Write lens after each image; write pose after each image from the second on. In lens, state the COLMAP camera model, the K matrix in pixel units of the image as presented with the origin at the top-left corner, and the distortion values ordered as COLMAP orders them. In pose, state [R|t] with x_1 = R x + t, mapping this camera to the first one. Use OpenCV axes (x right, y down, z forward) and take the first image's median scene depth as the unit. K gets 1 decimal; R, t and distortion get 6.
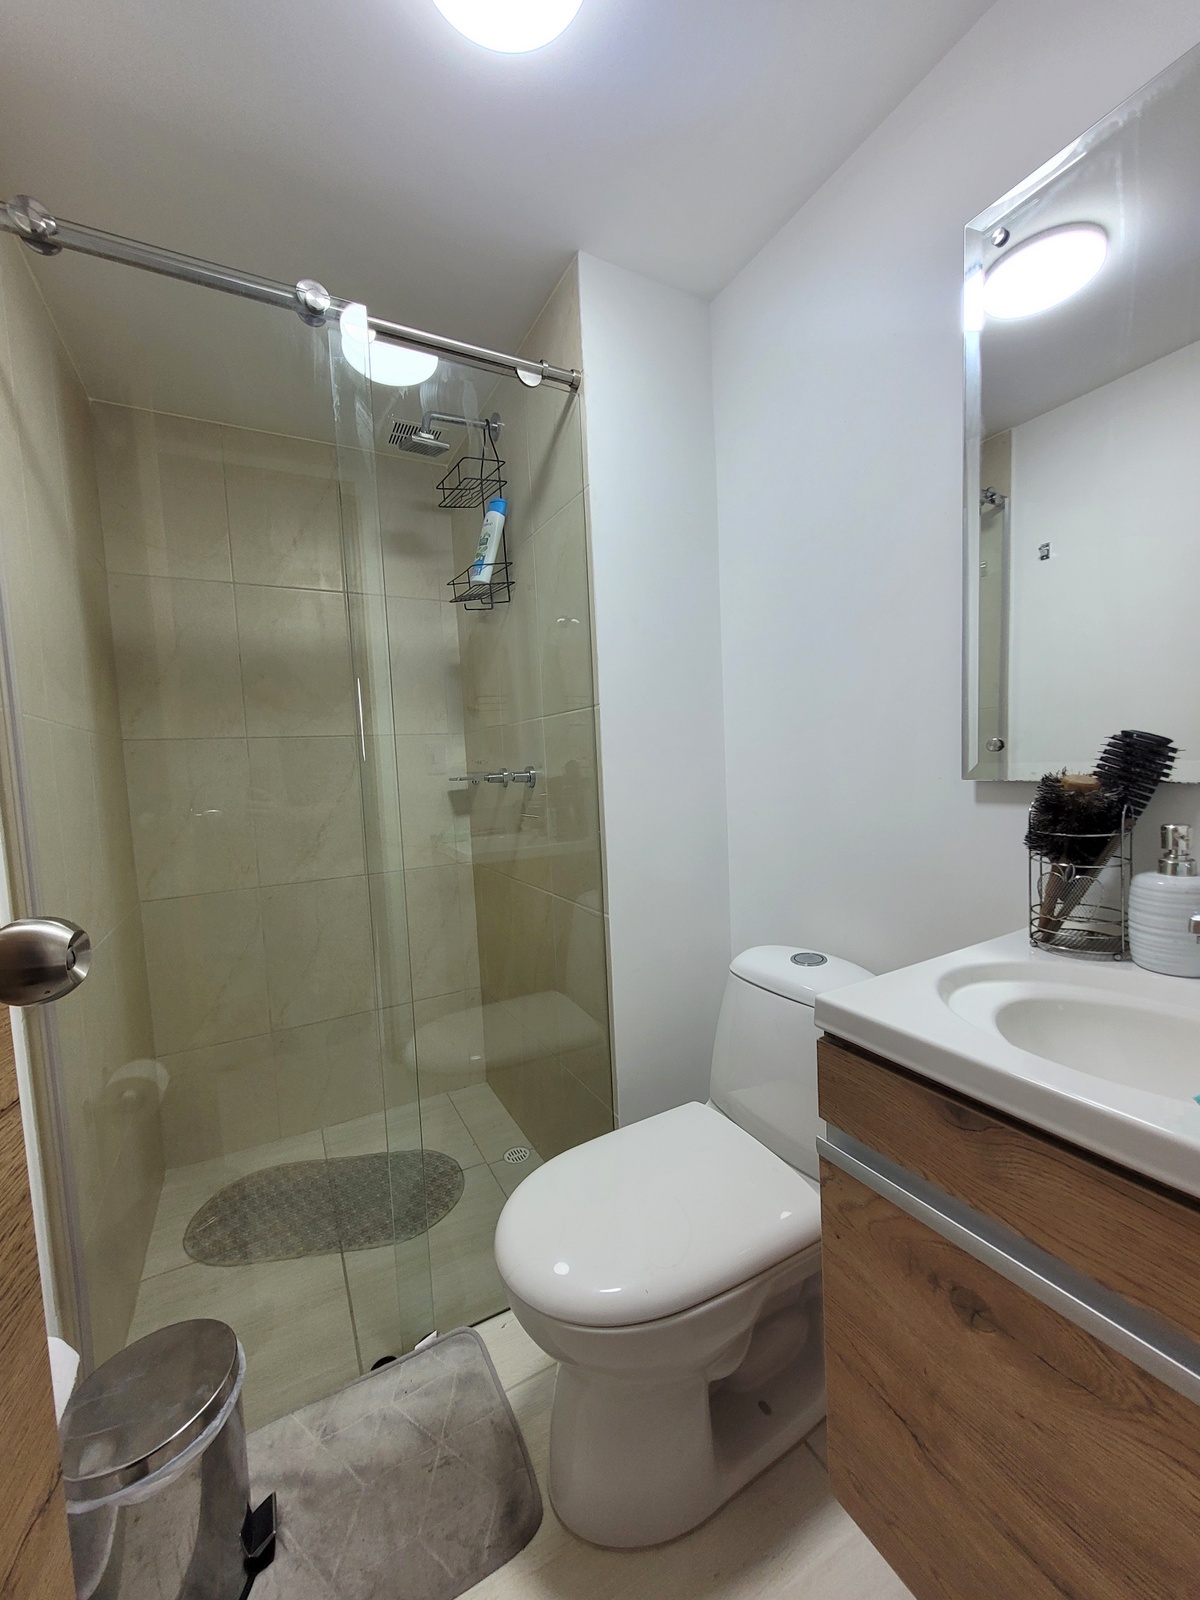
lens RADIAL K [[628.4, 0, 610.9], [0, 628.4, 806.8], [0, 0, 1]] dist [-0.001584, 0.000217]
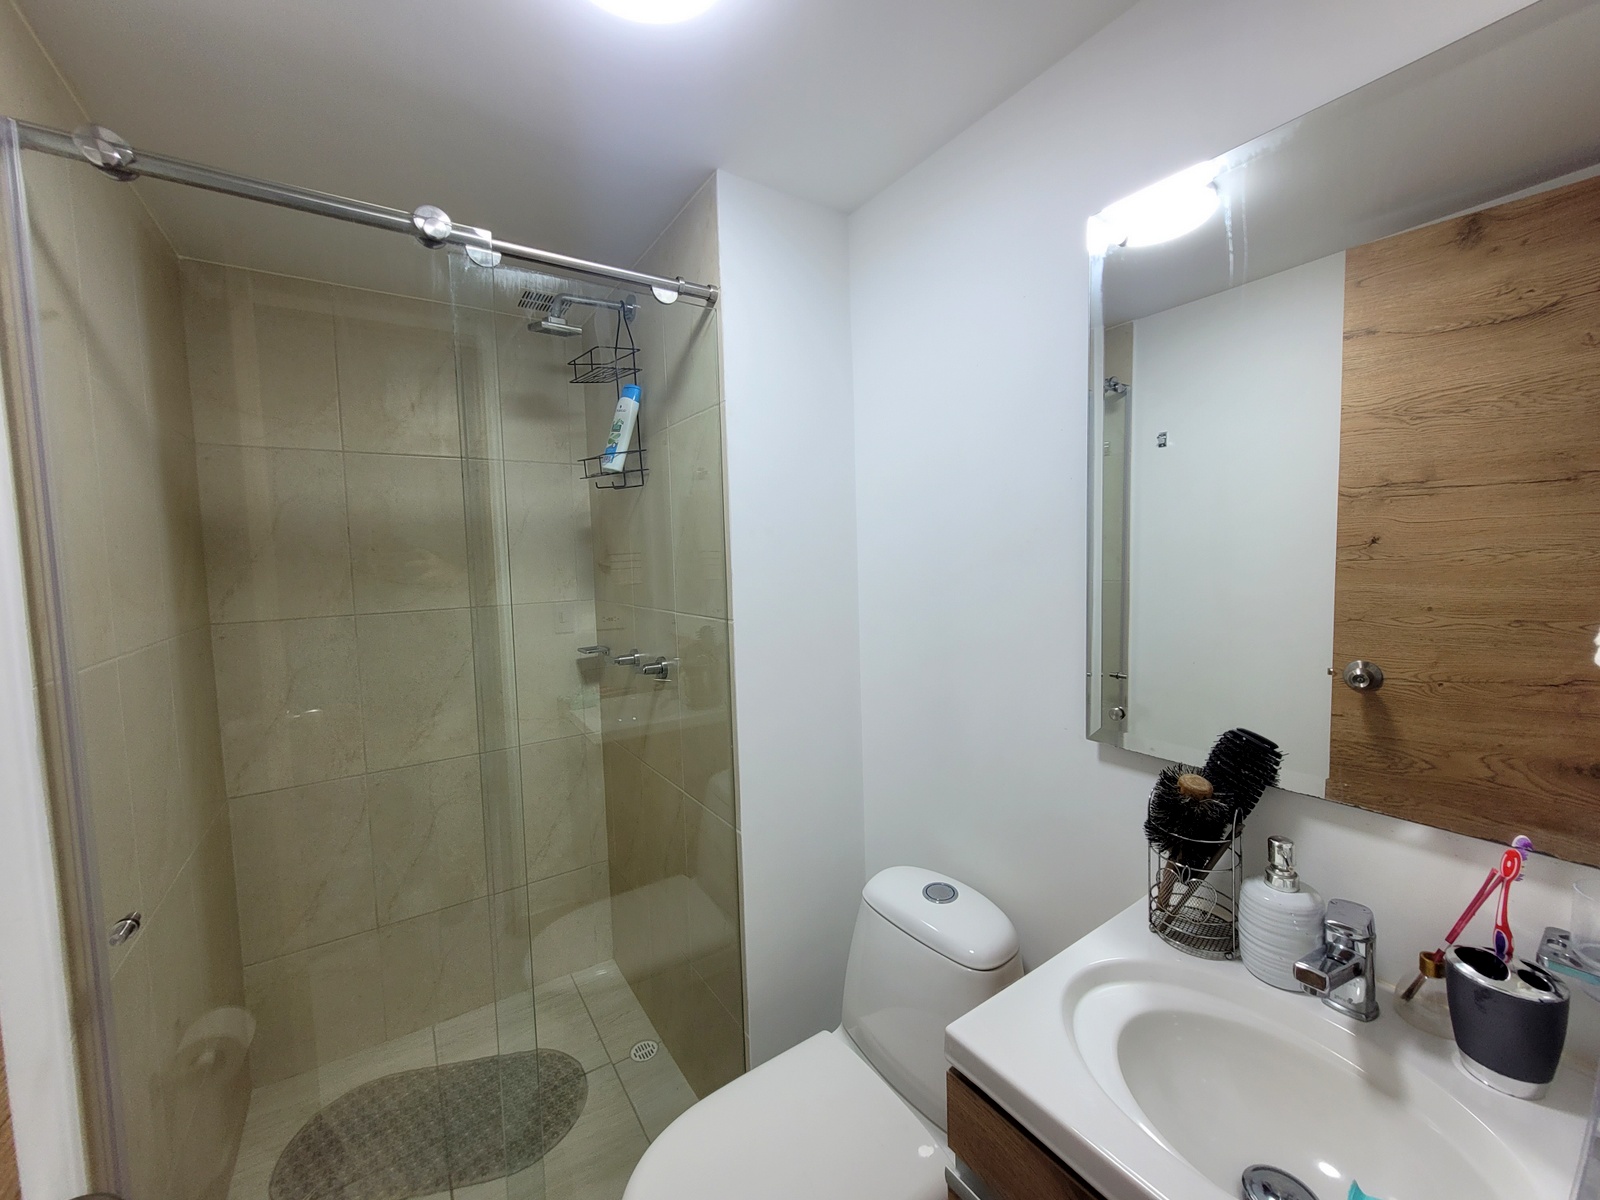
lens RADIAL K [[628.4, 0, 806.4], [0, 628.4, 592.4], [0, 0, 1]] dist [-0.001584, 0.000217]
pose [[0.995810, 0.010487, 0.090841, 0.004227], [-0.009406, 0.999880, -0.012319, -0.160178], [-0.090959, 0.011413, 0.995789, 0.009459]]
